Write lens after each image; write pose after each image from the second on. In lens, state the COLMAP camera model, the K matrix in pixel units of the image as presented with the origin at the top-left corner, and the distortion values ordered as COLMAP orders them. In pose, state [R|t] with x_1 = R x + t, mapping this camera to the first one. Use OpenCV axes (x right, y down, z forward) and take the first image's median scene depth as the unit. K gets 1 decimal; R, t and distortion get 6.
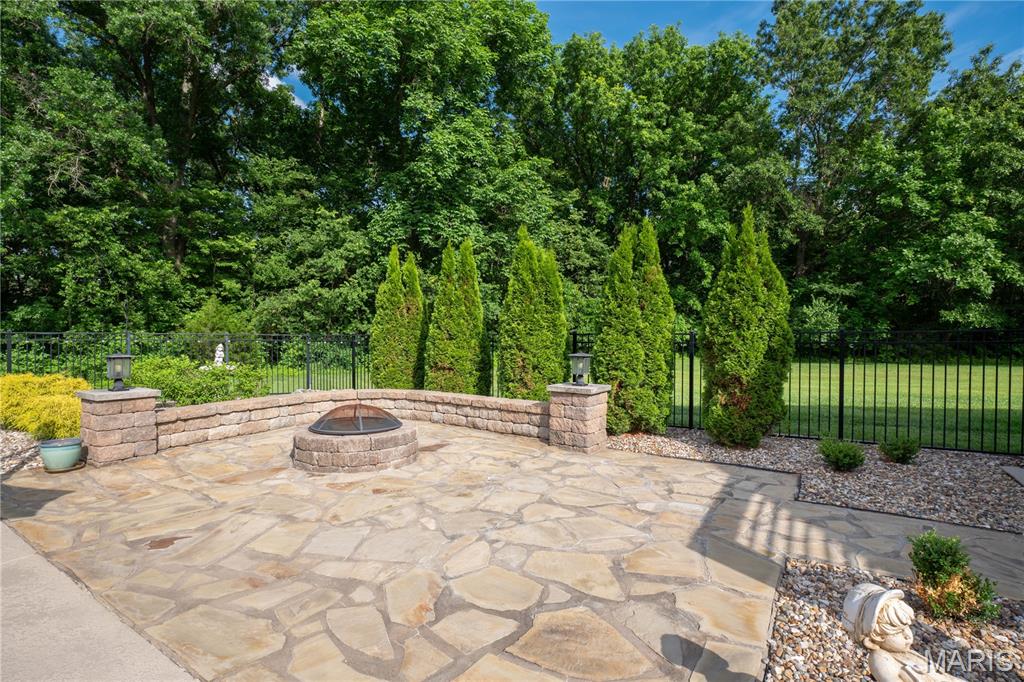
lens RADIAL K [[495.8, 0, 512.2], [0, 495.8, 333.7], [0, 0, 1]] dist [-0.048995, 0.011925]
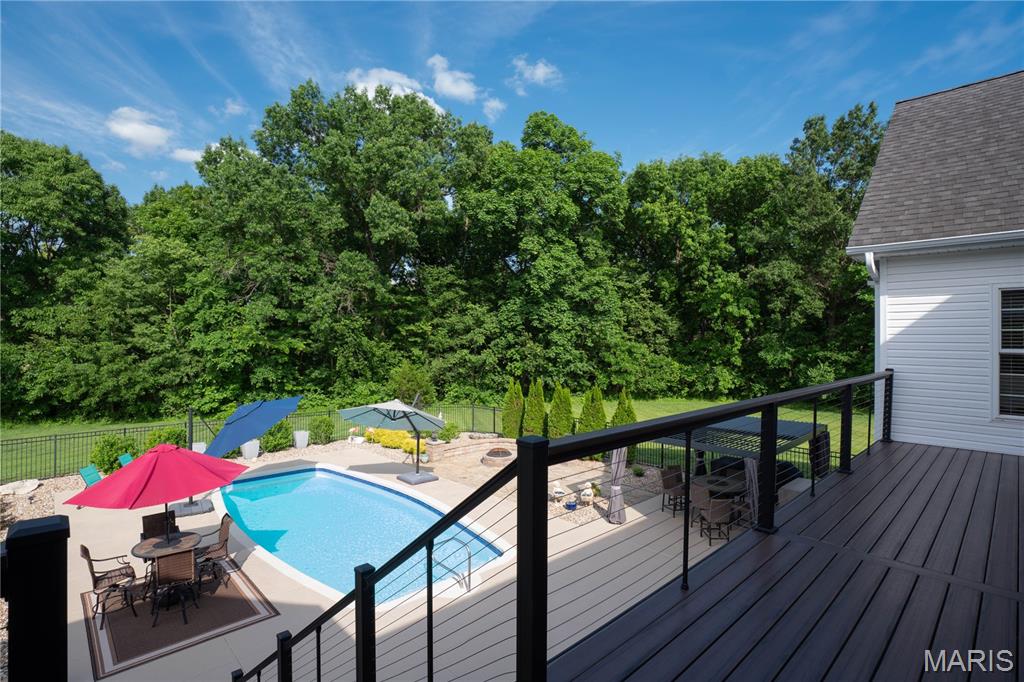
lens RADIAL K [[495.8, 0, 512.2], [0, 495.8, 333.7], [0, 0, 1]] dist [-0.048995, 0.011925]
pose [[0.969177, -0.001715, -0.246359, 0.139715], [-0.002865, 0.999830, -0.018229, -0.131882], [0.246348, 0.018373, 0.969007, -0.522699]]
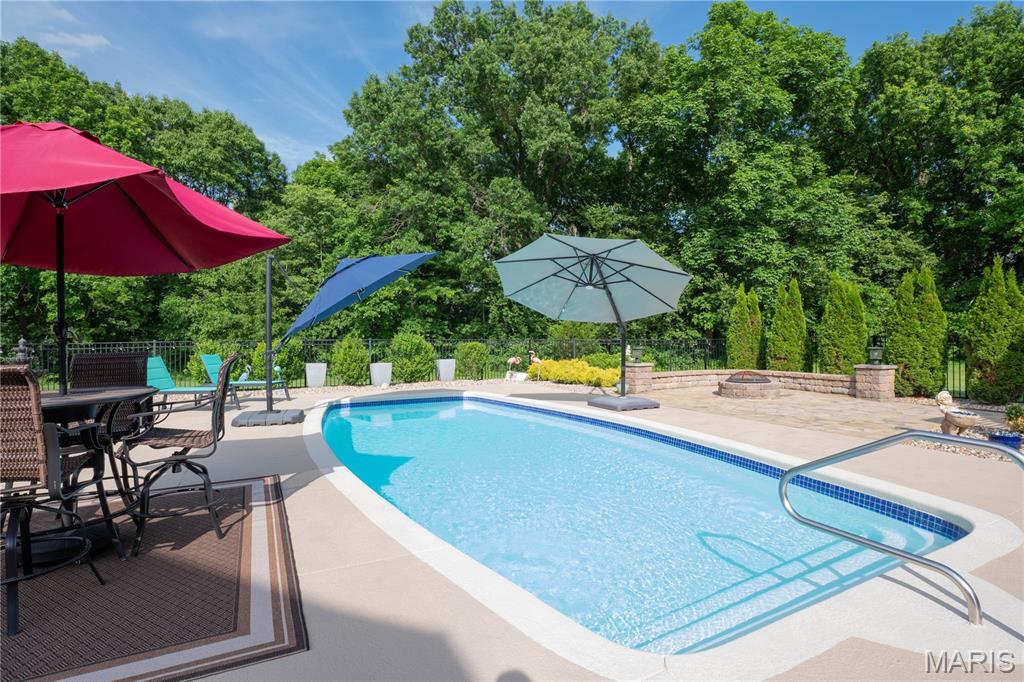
lens RADIAL K [[495.8, 0, 512.2], [0, 495.8, 333.7], [0, 0, 1]] dist [-0.048995, 0.011925]
pose [[0.856897, -0.015271, -0.515261, -0.020976], [0.008542, 0.999845, -0.015427, 0.001686], [0.515417, 0.008818, 0.856894, -0.289980]]
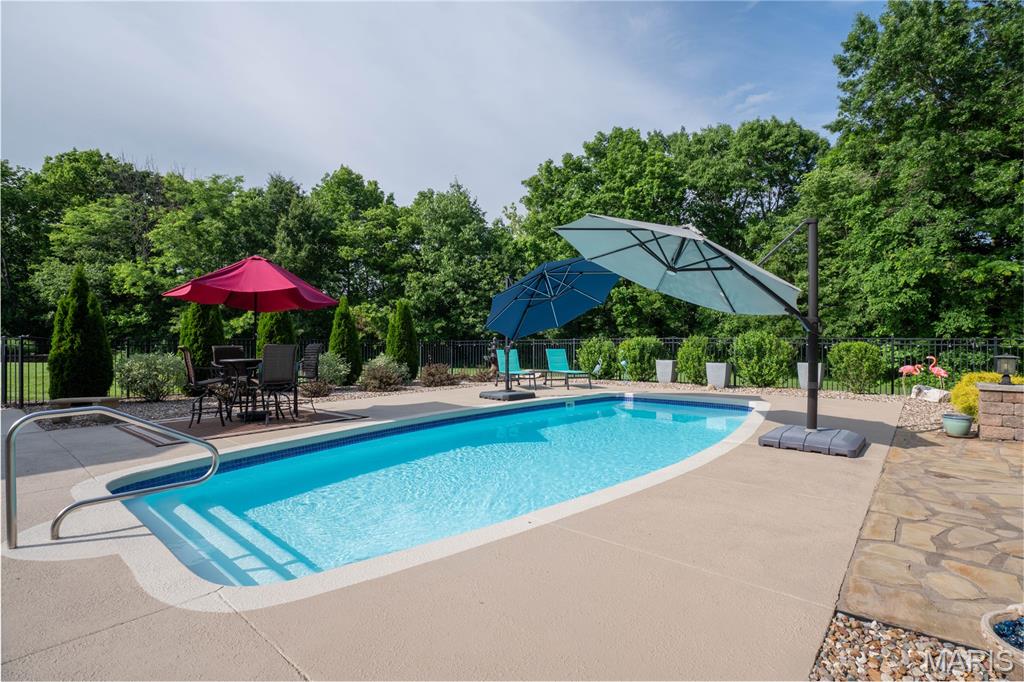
lens RADIAL K [[495.8, 0, 512.2], [0, 495.8, 333.7], [0, 0, 1]] dist [-0.048995, 0.011925]
pose [[-0.153415, -0.014790, -0.988051, 0.123083], [-0.001709, 0.999890, -0.014702, 0.001612], [0.988160, -0.000567, -0.153423, -0.012915]]
